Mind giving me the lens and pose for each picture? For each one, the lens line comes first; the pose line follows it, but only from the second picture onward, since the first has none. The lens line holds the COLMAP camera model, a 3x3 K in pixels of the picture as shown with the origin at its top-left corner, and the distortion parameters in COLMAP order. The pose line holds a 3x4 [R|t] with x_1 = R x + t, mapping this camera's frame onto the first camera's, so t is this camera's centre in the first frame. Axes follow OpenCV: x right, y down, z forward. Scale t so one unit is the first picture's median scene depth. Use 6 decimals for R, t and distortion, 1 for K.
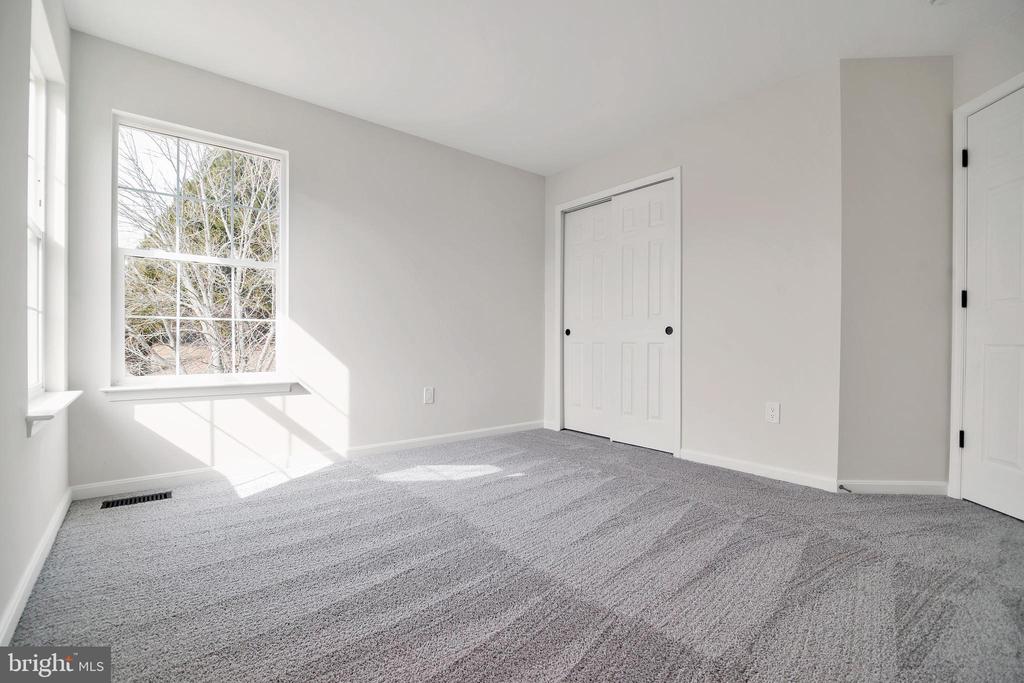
lens RADIAL K [[454.4, 0, 515.9], [0, 454.4, 339.4], [0, 0, 1]] dist [-0.013035, -0.000063]
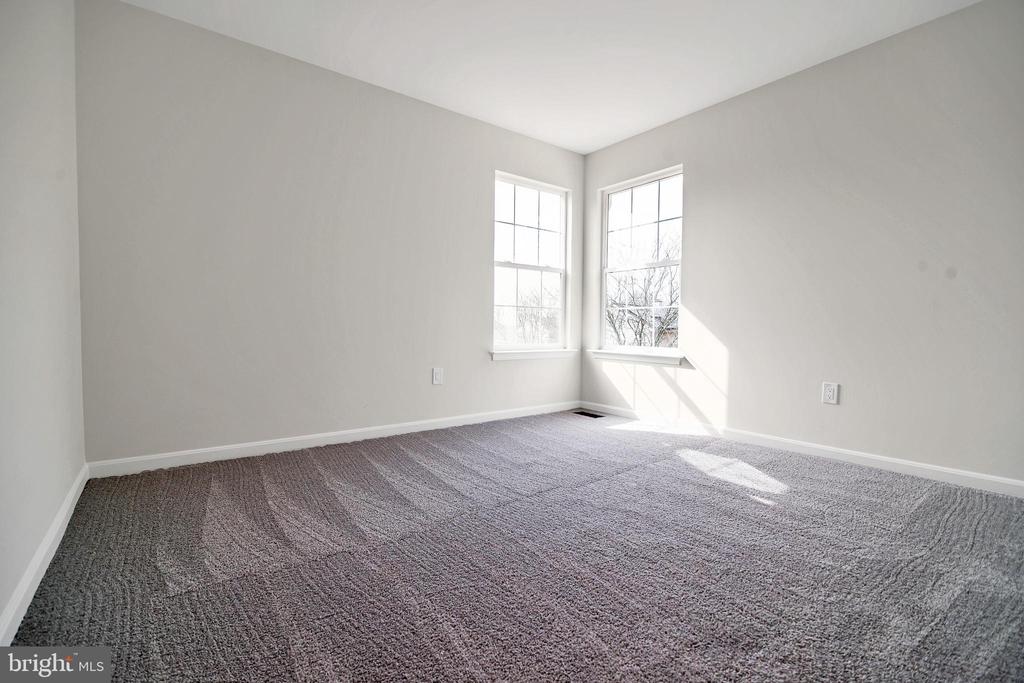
lens RADIAL K [[454.4, 0, 504.4], [0, 454.4, 333.8], [0, 0, 1]] dist [-0.013035, -0.000063]
pose [[-0.046192, 0.009529, -0.998887, 0.722788], [-0.005877, 0.999935, 0.009811, 0.023912], [0.998915, 0.006324, -0.046133, 0.593635]]
